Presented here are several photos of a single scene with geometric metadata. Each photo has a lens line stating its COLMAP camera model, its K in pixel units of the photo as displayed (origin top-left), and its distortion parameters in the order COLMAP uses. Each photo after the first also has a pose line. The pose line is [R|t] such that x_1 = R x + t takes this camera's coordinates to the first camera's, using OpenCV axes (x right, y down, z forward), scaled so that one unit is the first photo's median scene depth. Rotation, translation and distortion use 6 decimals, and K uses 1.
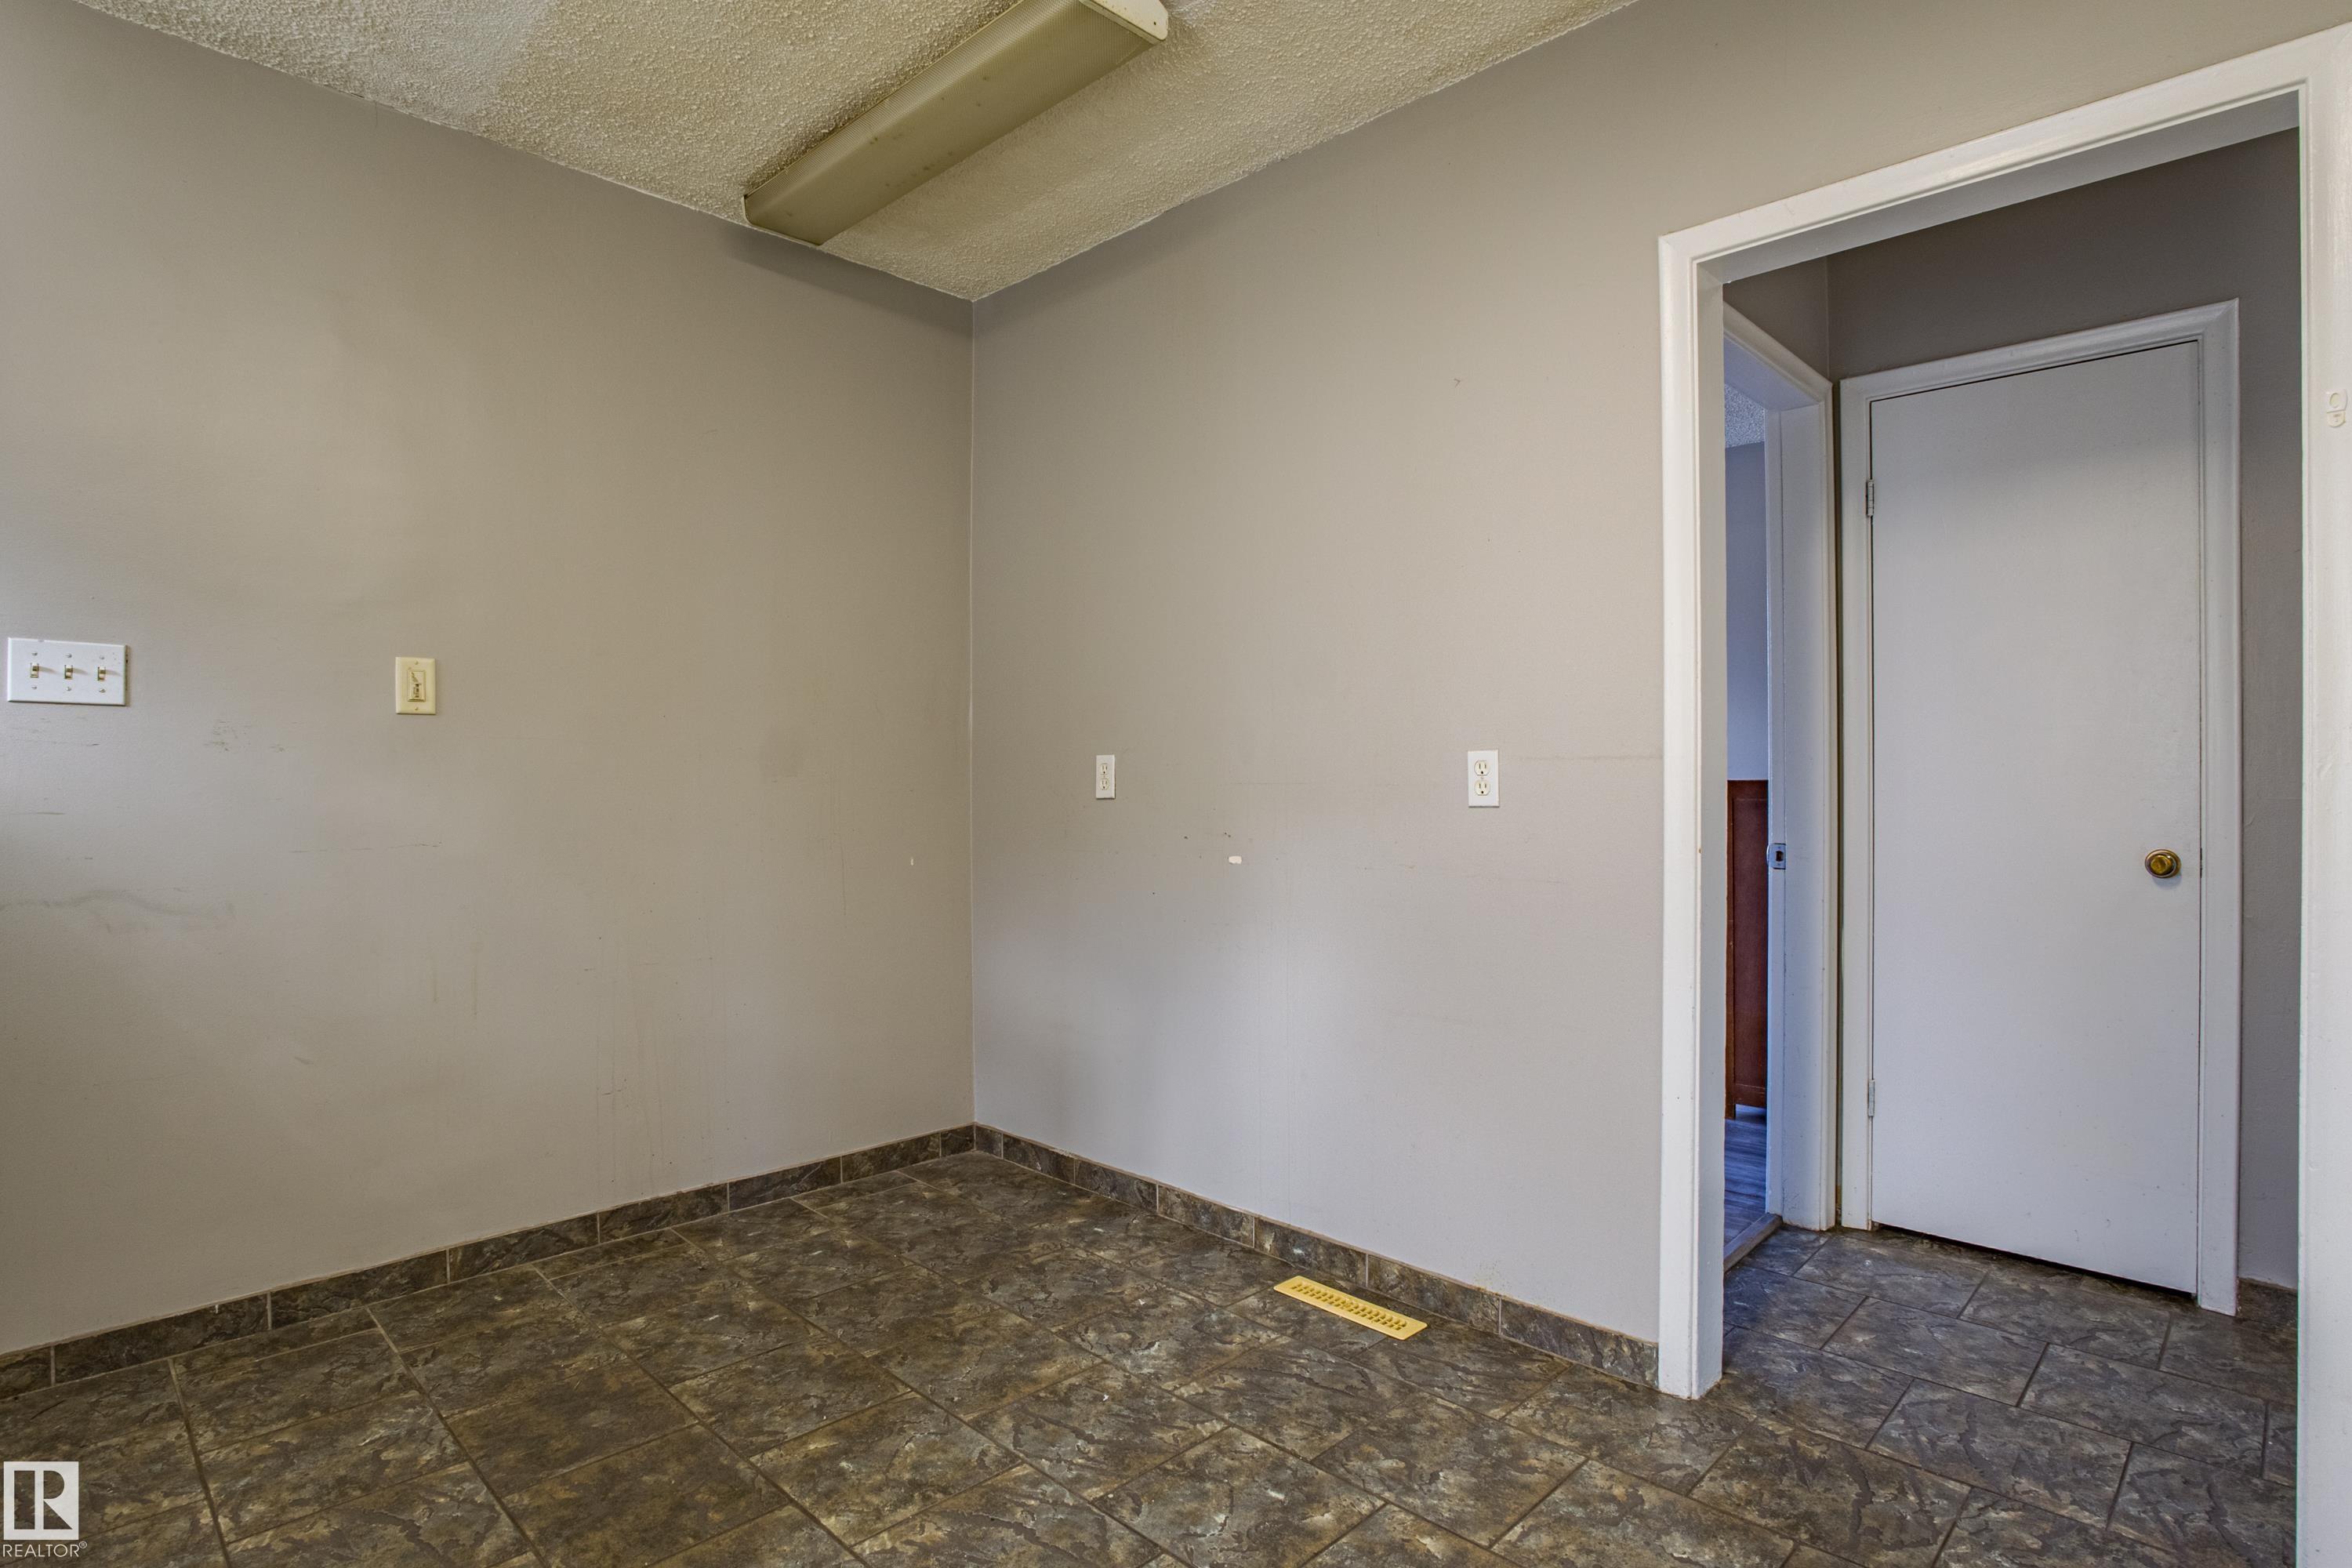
lens RADIAL K [[1181.0, 0, 1198.5], [0, 1181.0, 780.1], [0, 0, 1]] dist [-0.061245, 0.023978]
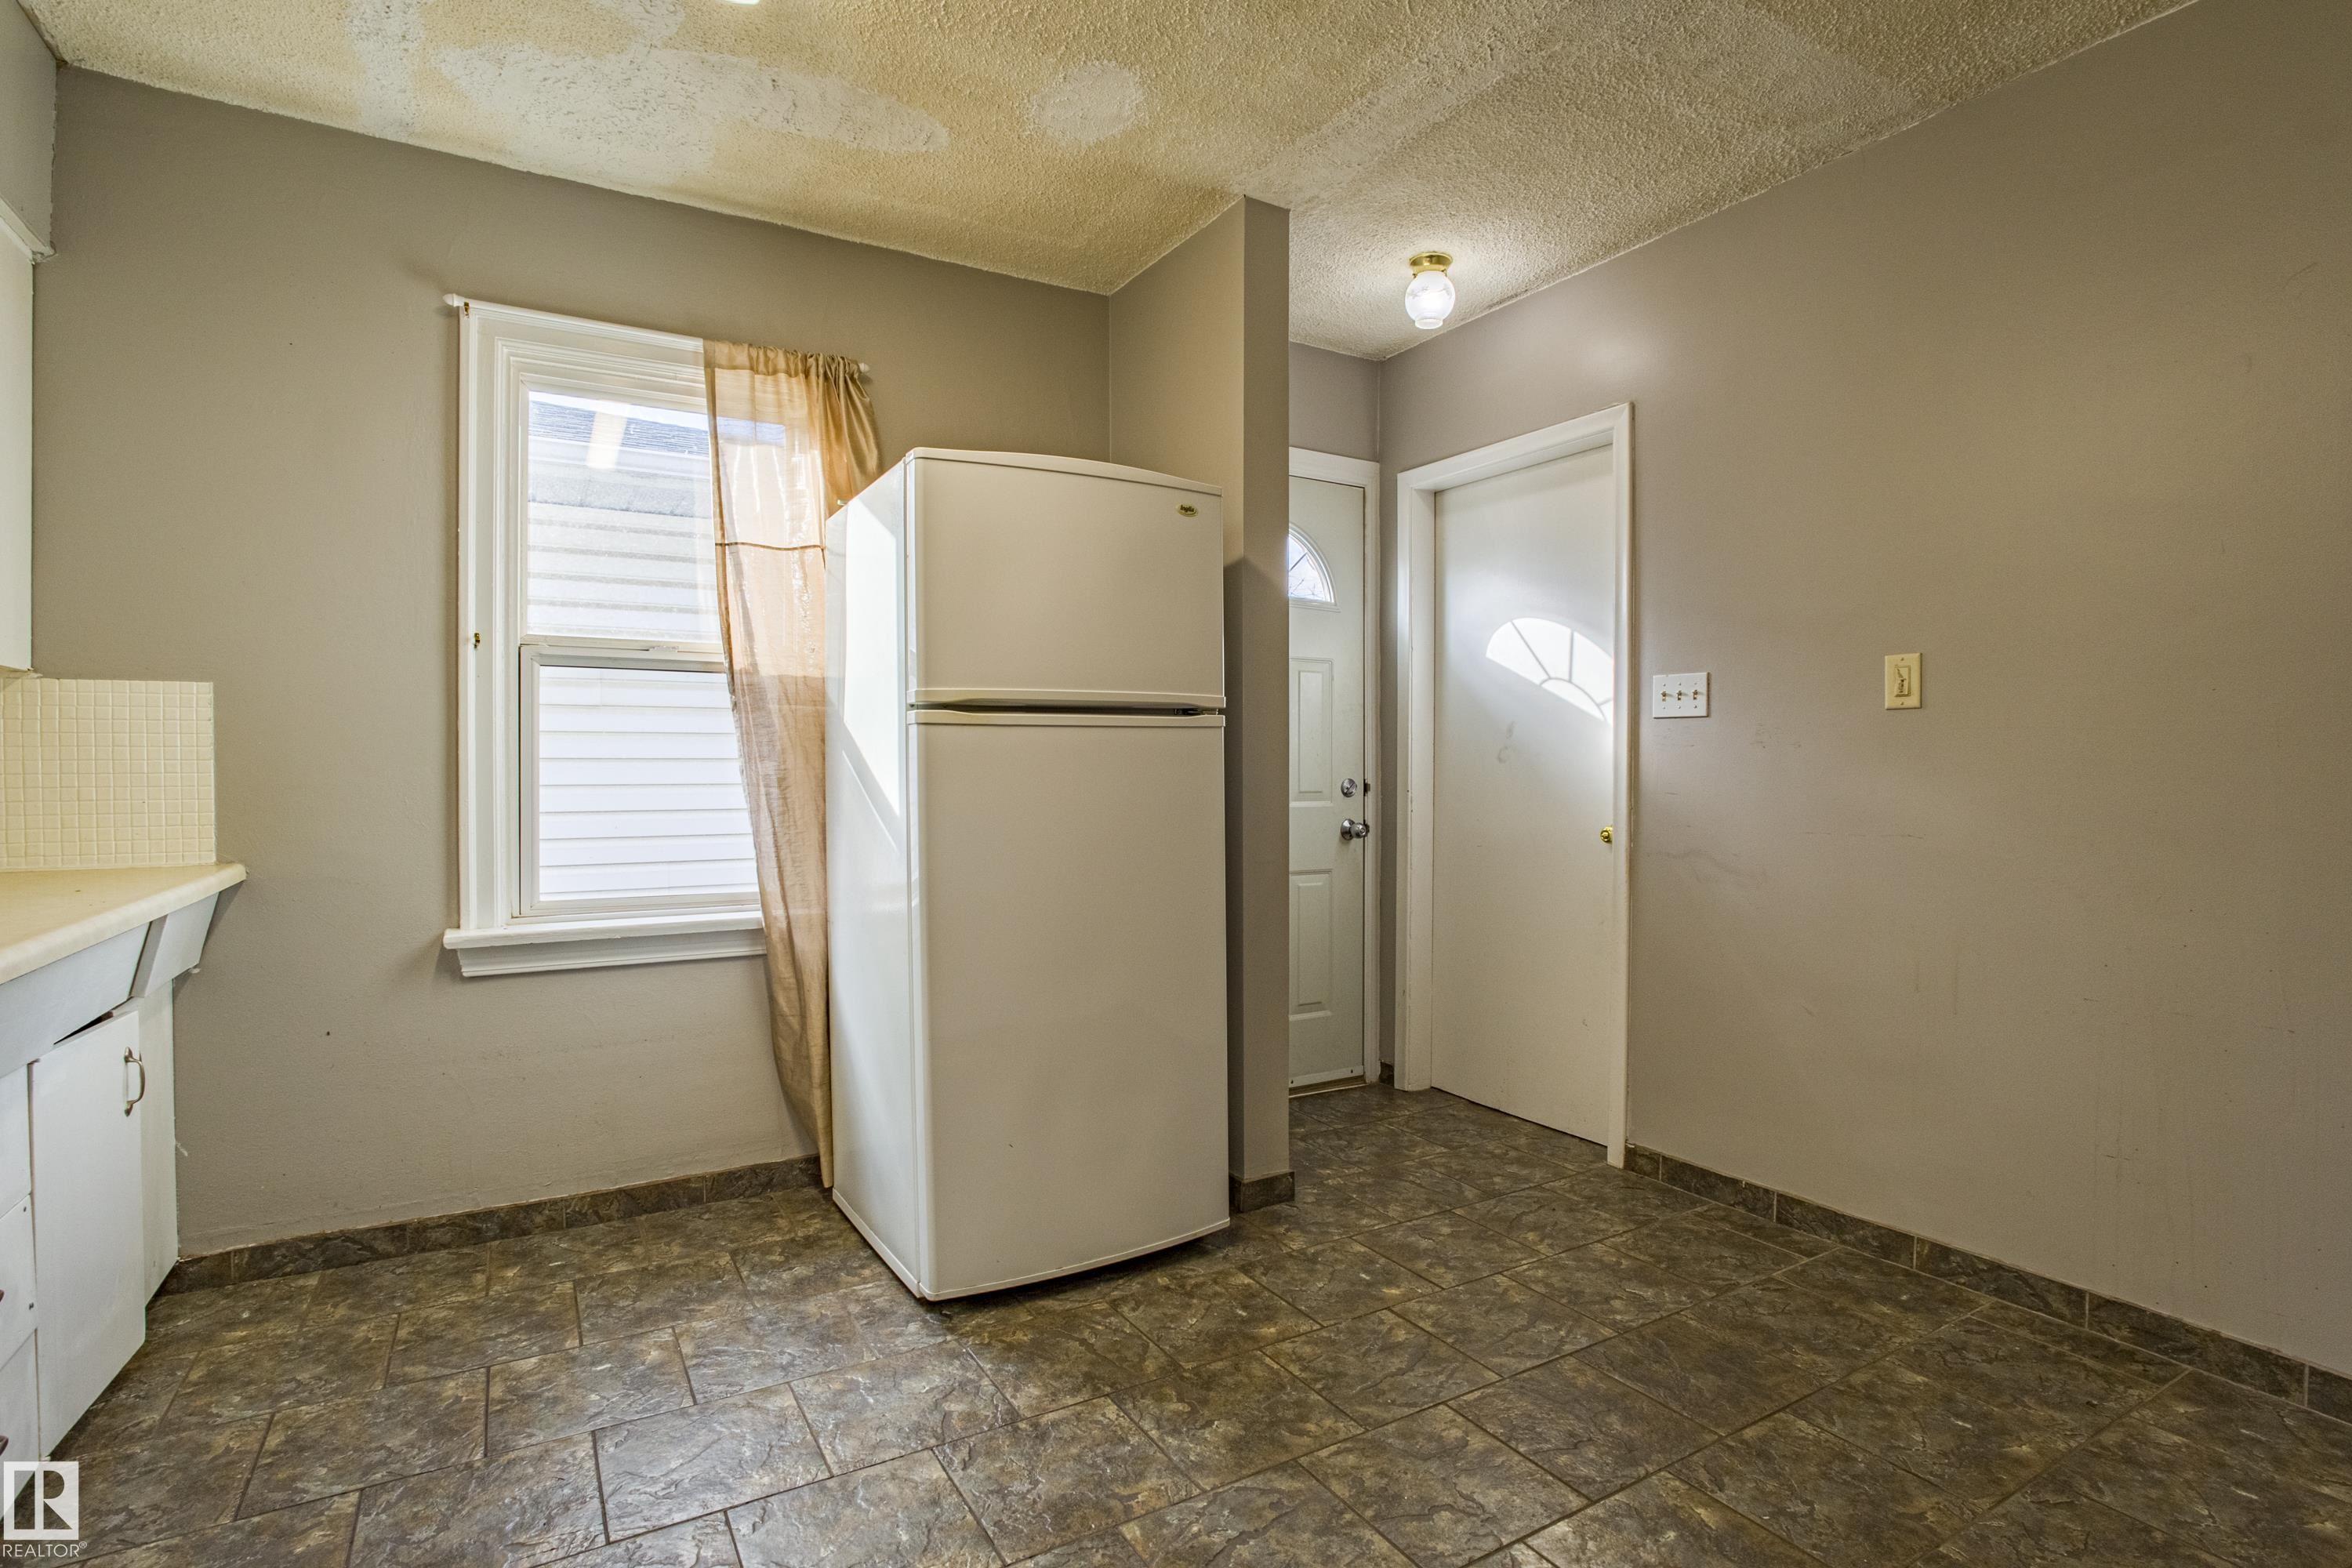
lens RADIAL K [[1181.0, 0, 1198.5], [0, 1181.0, 780.1], [0, 0, 1]] dist [-0.061245, 0.023978]
pose [[-0.258636, 0.013218, -0.965885, 0.510877], [-0.001075, 0.999902, 0.013971, -0.007132], [0.965974, 0.004652, -0.258596, 0.687860]]
